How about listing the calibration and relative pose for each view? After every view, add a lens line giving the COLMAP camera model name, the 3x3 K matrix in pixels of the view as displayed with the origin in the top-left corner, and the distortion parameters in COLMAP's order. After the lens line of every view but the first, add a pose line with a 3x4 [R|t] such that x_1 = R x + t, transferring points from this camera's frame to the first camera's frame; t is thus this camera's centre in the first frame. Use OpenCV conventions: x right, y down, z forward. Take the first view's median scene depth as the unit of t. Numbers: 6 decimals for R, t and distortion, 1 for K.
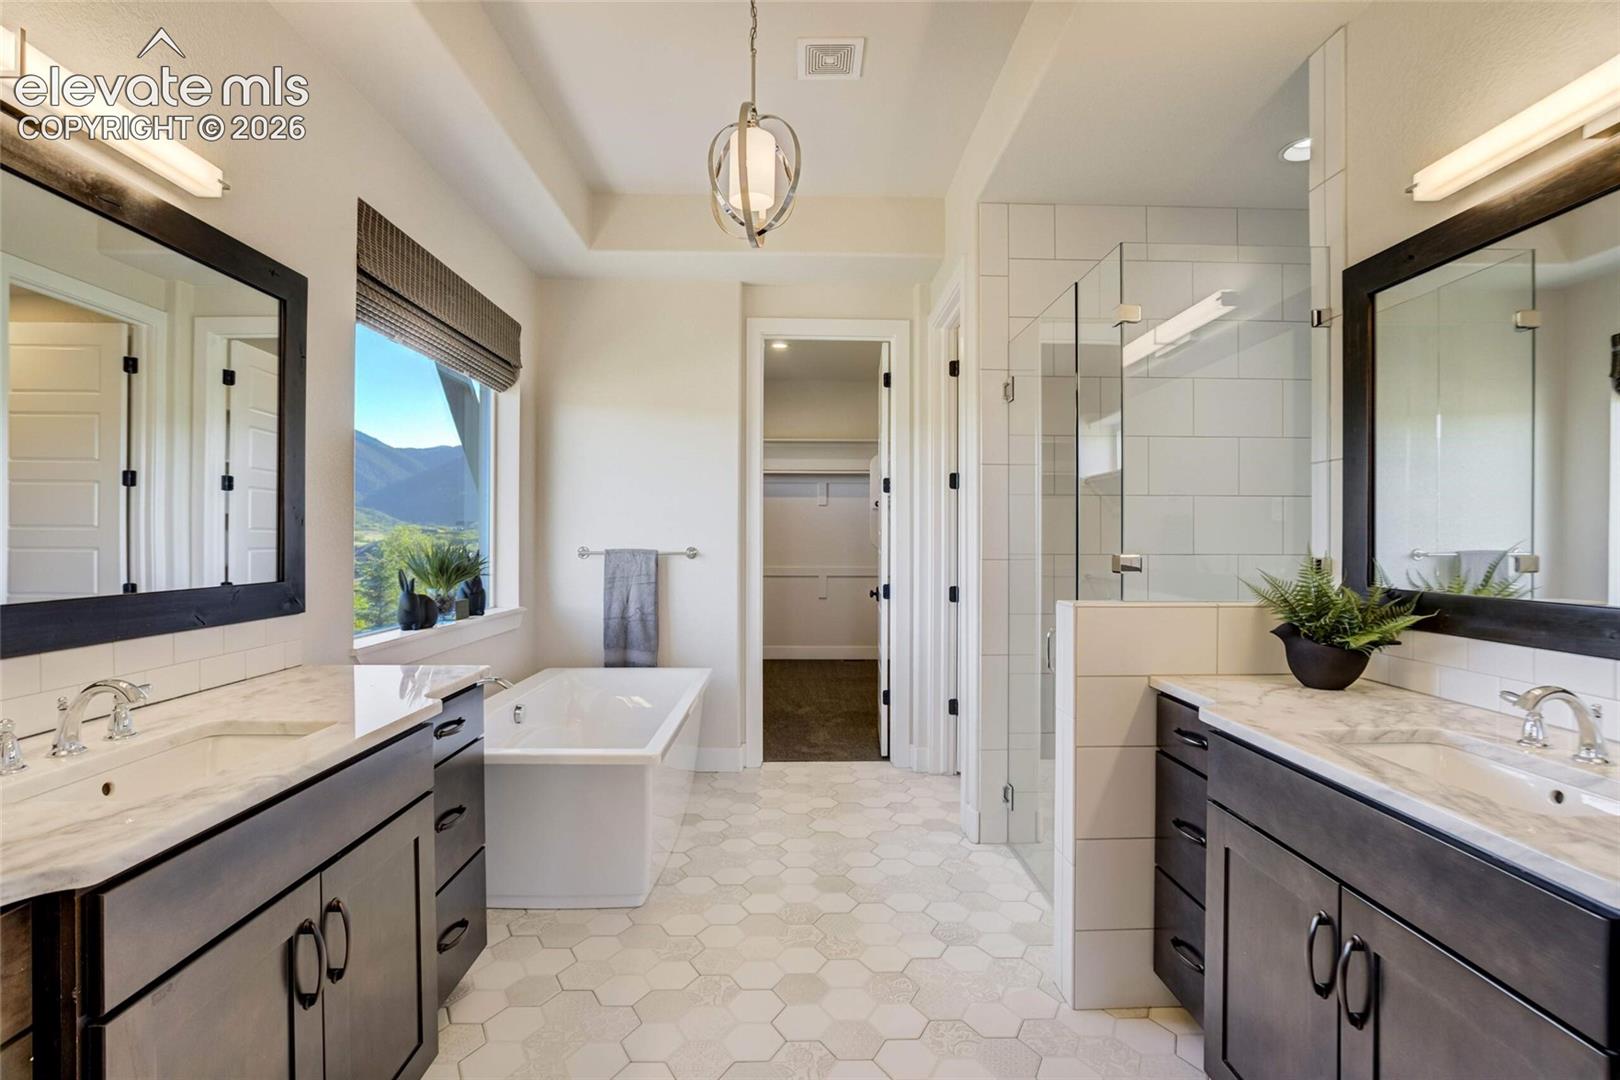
lens RADIAL K [[748.5, 0, 823.5], [0, 748.5, 549.4], [0, 0, 1]] dist [-0.036573, 0.009084]
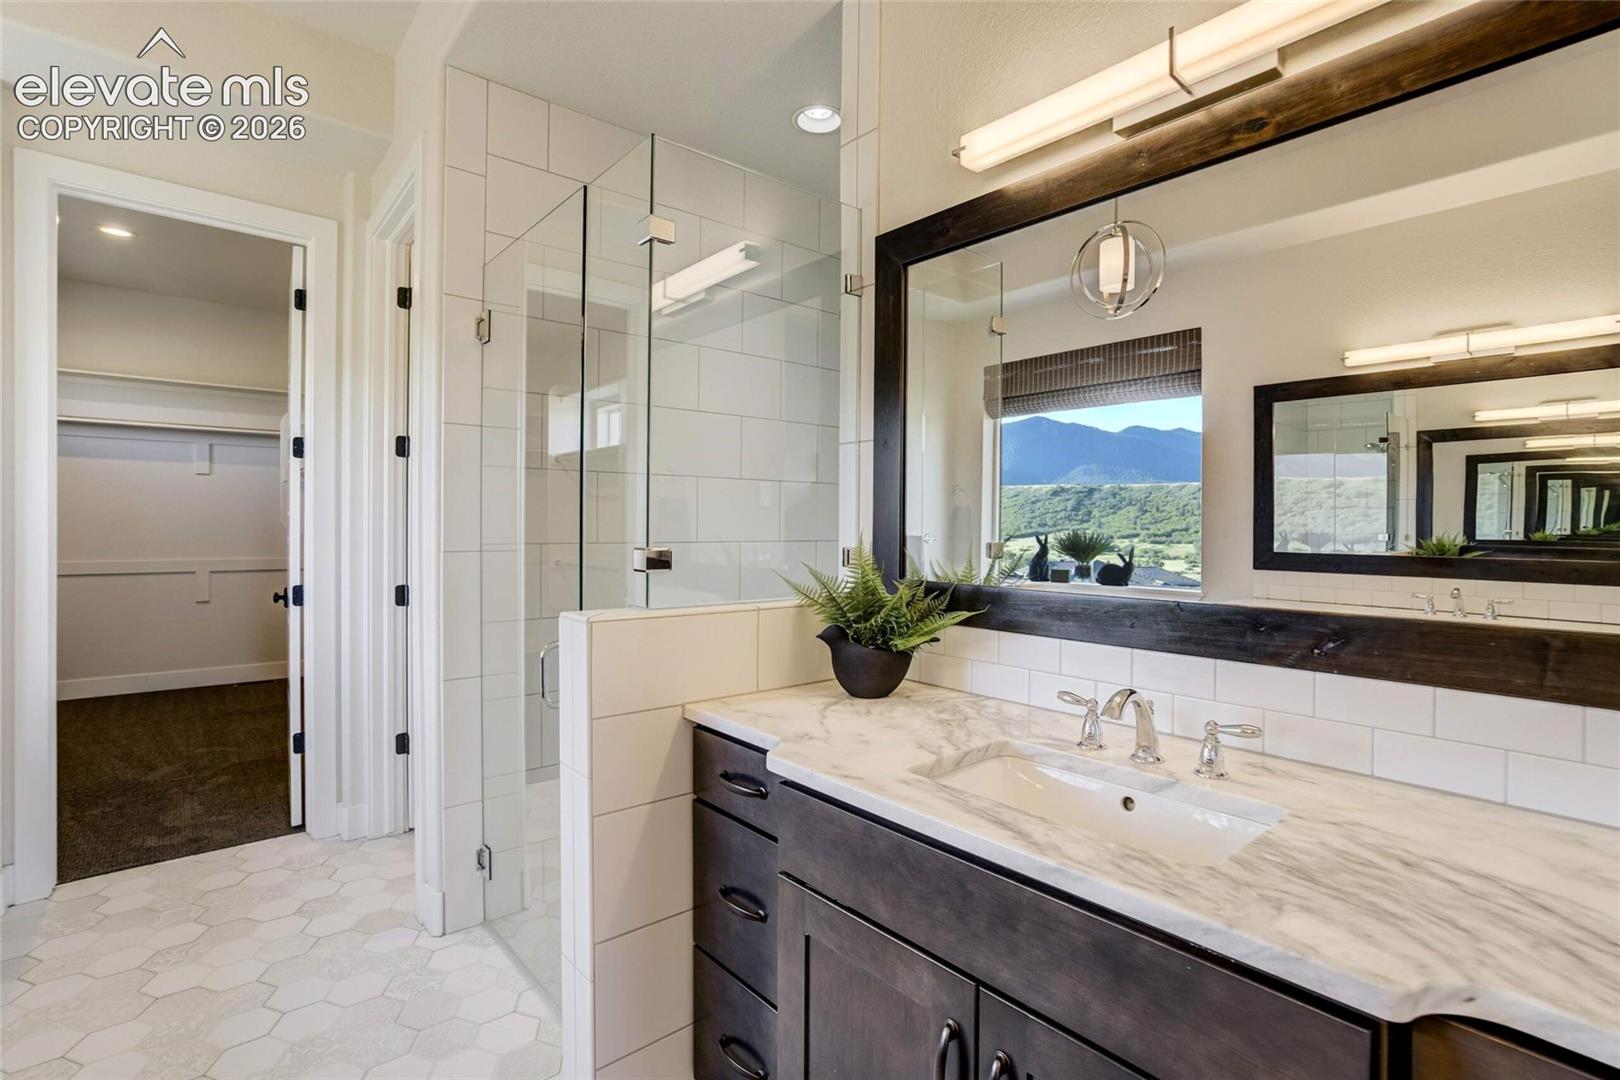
lens RADIAL K [[748.5, 0, 814.9], [0, 748.5, 532.1], [0, 0, 1]] dist [-0.036573, 0.009084]
pose [[0.777874, 0.000223, 0.628420, 0.057035], [0.000422, 1.000000, -0.000877, -0.006876], [-0.628420, 0.000947, 0.777874, 0.308819]]
